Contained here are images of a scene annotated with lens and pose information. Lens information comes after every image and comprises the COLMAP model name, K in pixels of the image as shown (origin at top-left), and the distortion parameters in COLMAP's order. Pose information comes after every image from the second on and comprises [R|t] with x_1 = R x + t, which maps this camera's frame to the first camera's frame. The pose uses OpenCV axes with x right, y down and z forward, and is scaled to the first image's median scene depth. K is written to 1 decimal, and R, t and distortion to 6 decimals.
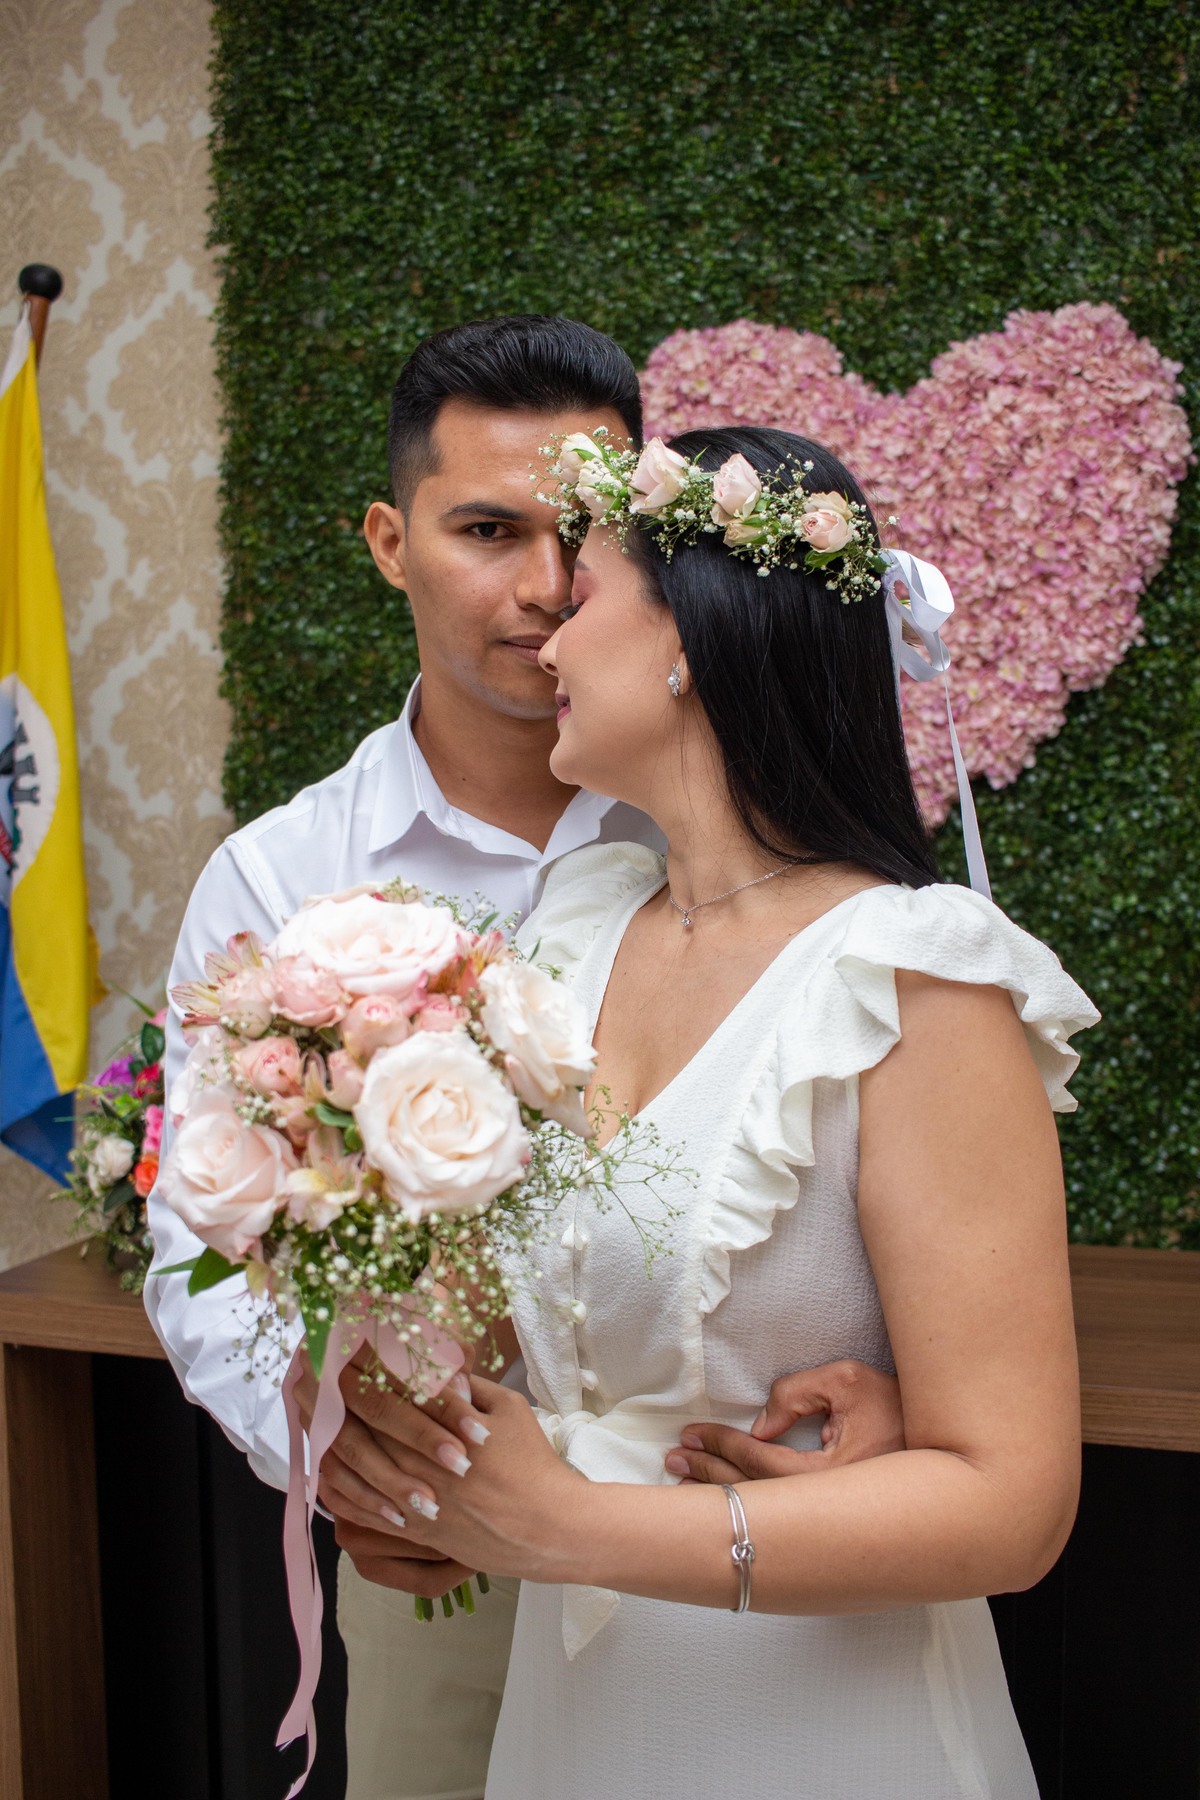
lens RADIAL K [[2051.7, 0, 597.2], [0, 2051.7, 892.1], [0, 0, 1]] dist [-0.126216, 0.141462]
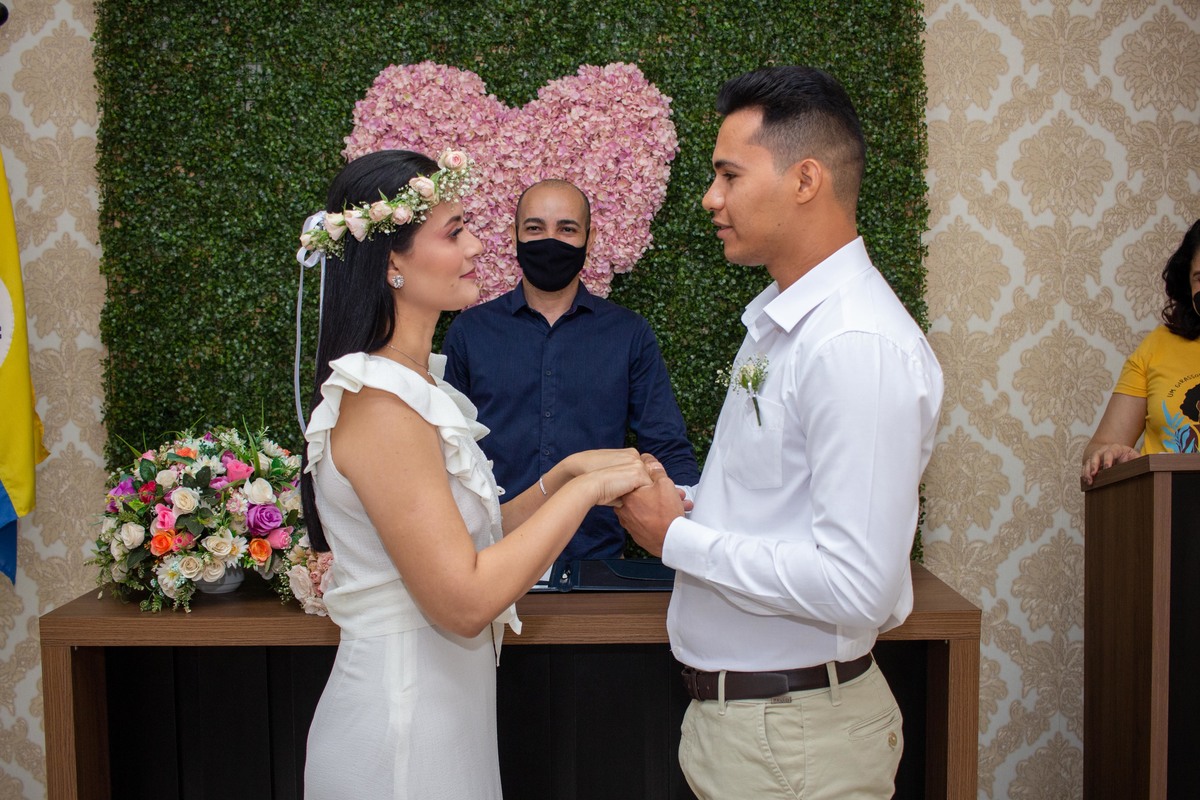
lens RADIAL K [[1386.7, 0, 594.8], [0, 1386.7, 398.5], [0, 0, 1]] dist [-0.119290, 0.123974]
pose [[0.950279, -0.014993, 0.311039, -0.172612], [0.019445, 0.999748, -0.011216, 0.026763], [-0.310793, 0.016707, 0.950331, -0.174048]]
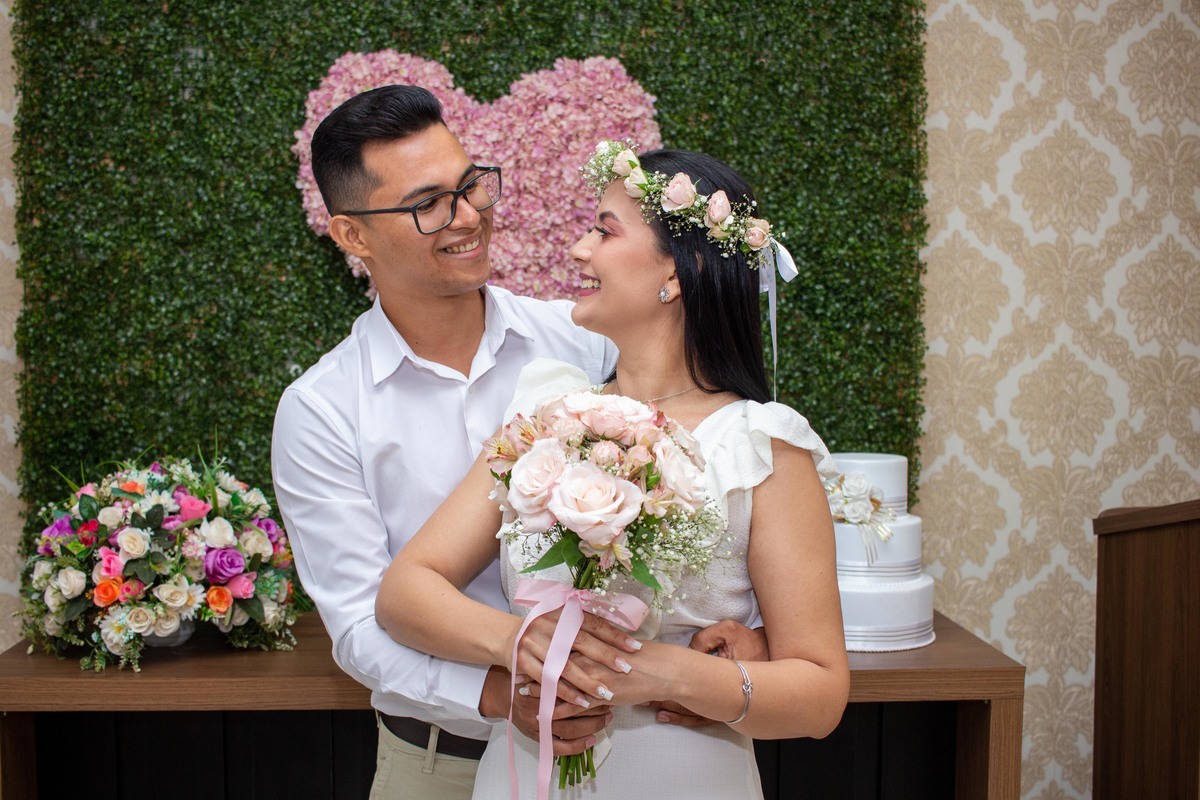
lens RADIAL K [[1437.2, 0, 600.0], [0, 1437.2, 400.0], [0, 0, 1]] dist [-0.119648, 0.122386]
pose [[0.924300, -0.003874, 0.381648, -0.211747], [0.009673, 0.999865, -0.013277, 0.009684], [-0.381545, 0.015964, 0.924212, -0.092215]]
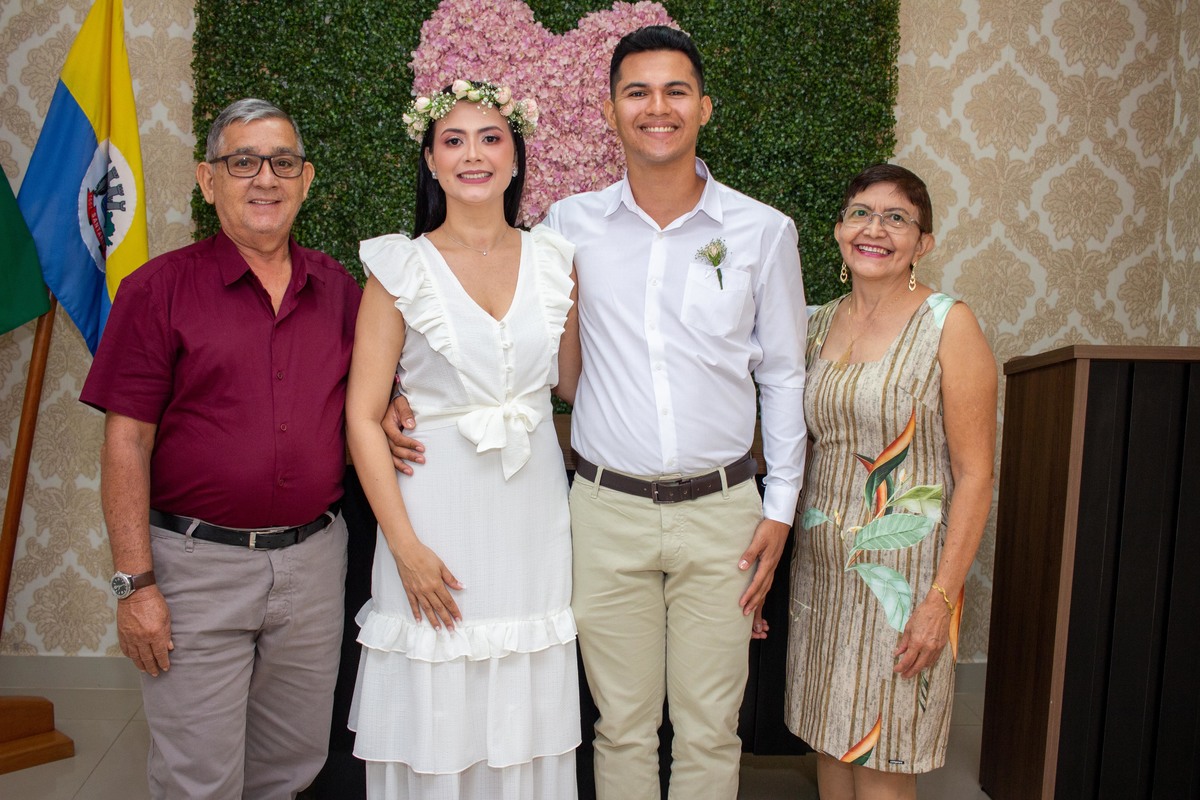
lens RADIAL K [[1367.8, 0, 600.0], [0, 1367.8, 400.0], [0, 0, 1]] dist [-0.126216, 0.141462]
pose [[0.923440, -0.004389, 0.383718, -0.363462], [-0.022575, 0.997581, 0.065739, 0.041451], [-0.383079, -0.069369, 0.921107, -0.347155]]
